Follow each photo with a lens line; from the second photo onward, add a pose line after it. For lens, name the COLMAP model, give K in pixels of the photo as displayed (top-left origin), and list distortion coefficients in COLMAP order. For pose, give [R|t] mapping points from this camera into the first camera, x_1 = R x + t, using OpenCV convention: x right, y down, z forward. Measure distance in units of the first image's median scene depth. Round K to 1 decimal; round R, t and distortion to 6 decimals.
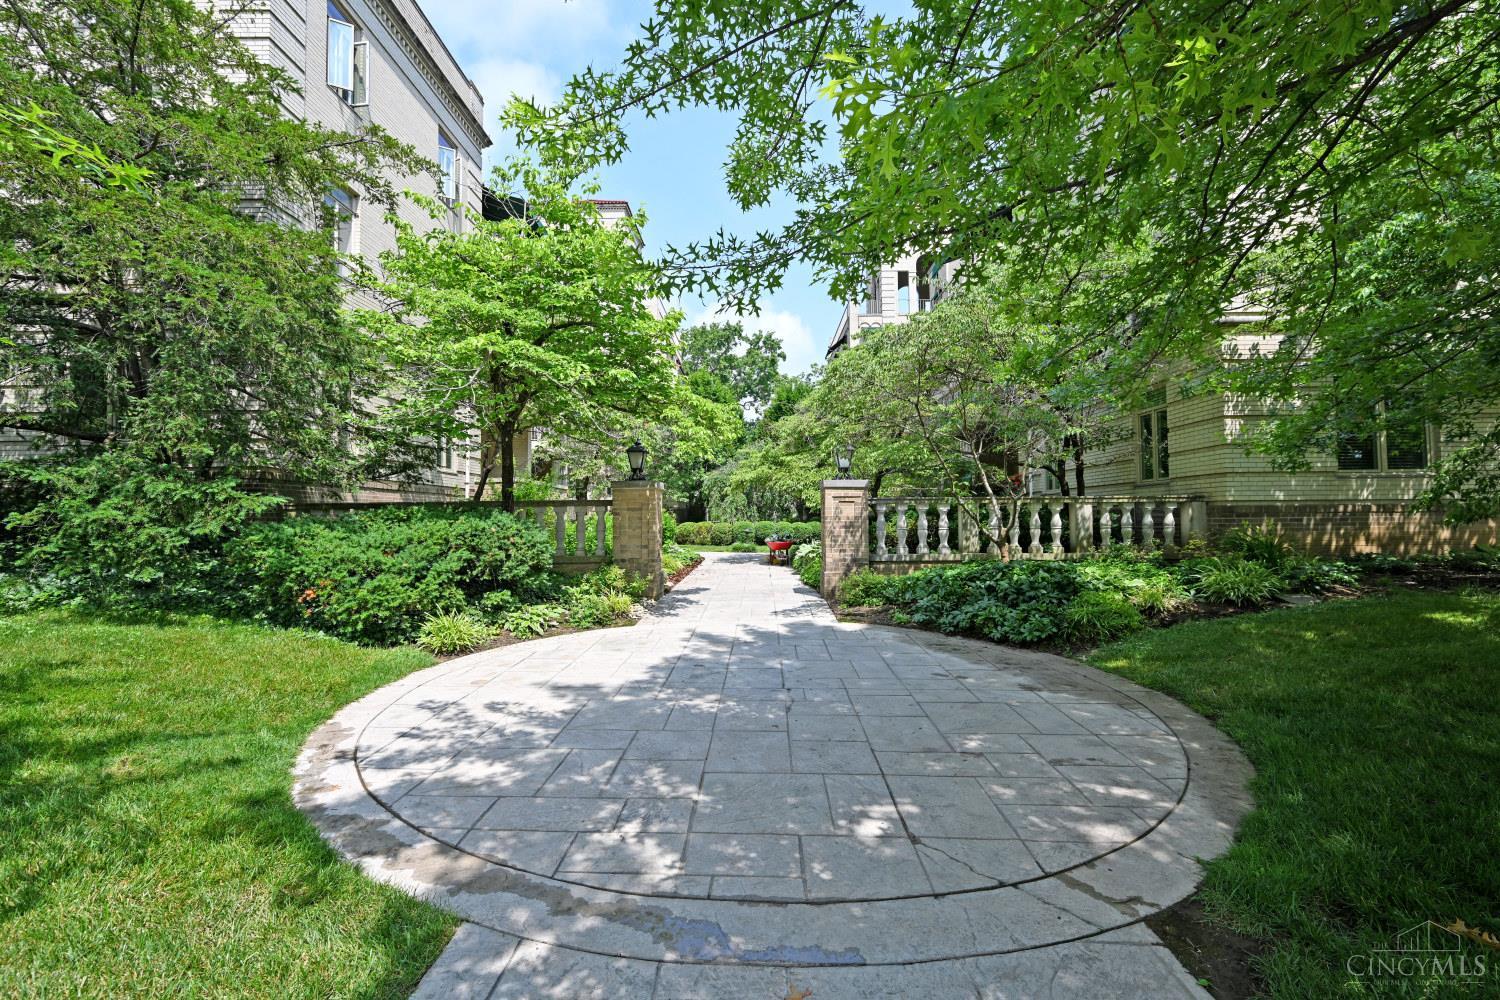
lens RADIAL K [[632.0, 0, 750.0], [0, 632.0, 500.0], [0, 0, 1]] dist [0.000576, 0.000086]
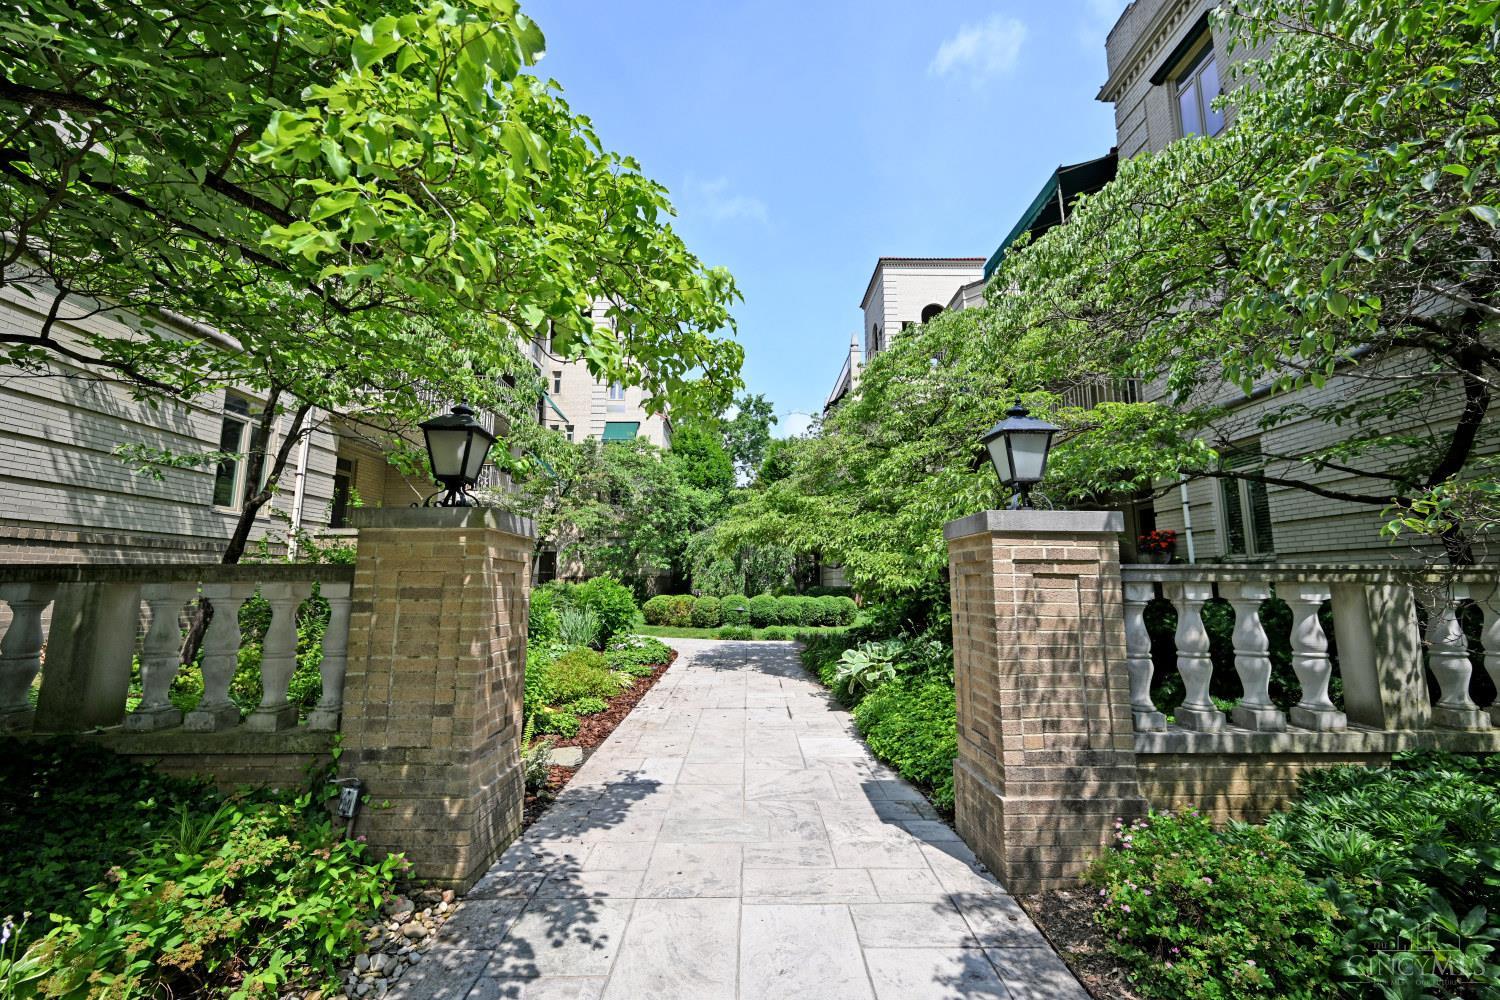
lens RADIAL K [[597.1, 0, 754.4], [0, 597.1, 493.1], [0, 0, 1]] dist [0.000844, 0.000277]
pose [[0.999616, 0.008764, 0.026303, -0.016765], [-0.005510, 0.992597, -0.121332, -0.001401], [-0.027172, 0.121141, 0.992263, 0.671325]]
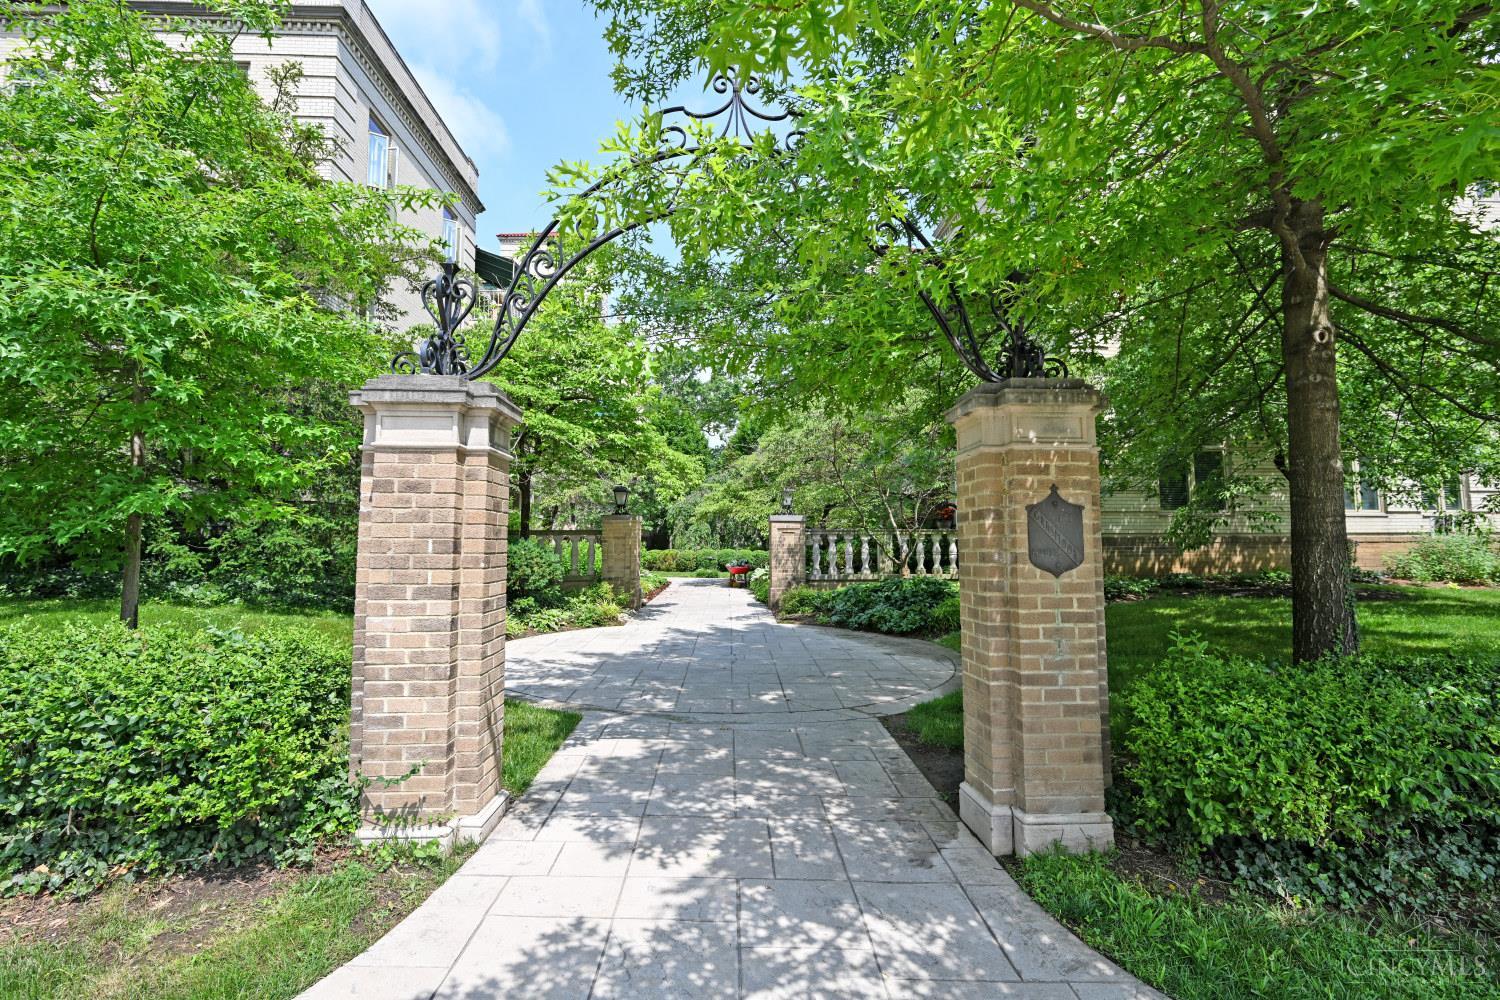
lens RADIAL K [[674.2, 0, 750.0], [0, 674.2, 500.0], [0, 0, 1]] dist [-0.003136, -0.000214]
pose [[0.998581, 0.008239, 0.052613, 0.004303], [-0.006080, 0.999138, -0.041073, -0.006472], [-0.052906, 0.040695, 0.997770, -0.344941]]
